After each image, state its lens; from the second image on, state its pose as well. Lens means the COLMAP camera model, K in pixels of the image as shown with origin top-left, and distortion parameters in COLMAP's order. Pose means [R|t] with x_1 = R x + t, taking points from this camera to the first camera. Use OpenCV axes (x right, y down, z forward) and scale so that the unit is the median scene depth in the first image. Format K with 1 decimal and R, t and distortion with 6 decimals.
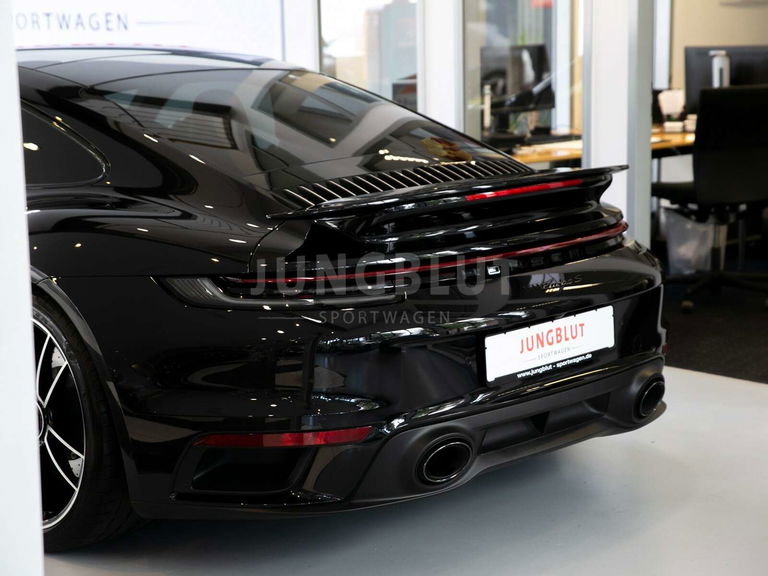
lens RADIAL K [[1475.8, 0, 386.0], [0, 1475.8, 286.2], [0, 0, 1]] dist [0.259101, 0.000000]
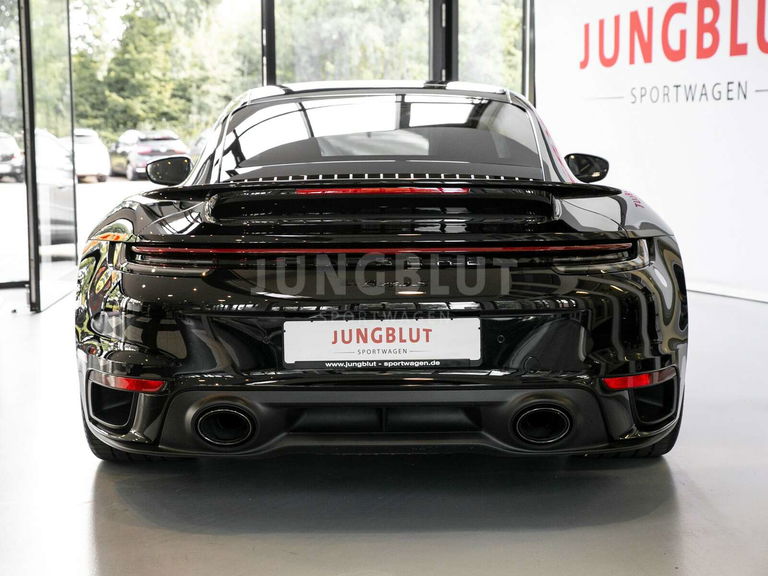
lens RADIAL K [[1284.0, 0, 383.2], [0, 1284.0, 287.6], [0, 0, 1]] dist [0.108912, 0.000000]
pose [[0.695748, 0.087268, -0.712965, 0.741110], [-0.126785, 0.991928, -0.002310, 0.003433], [0.707008, 0.092000, 0.701195, 0.375064]]
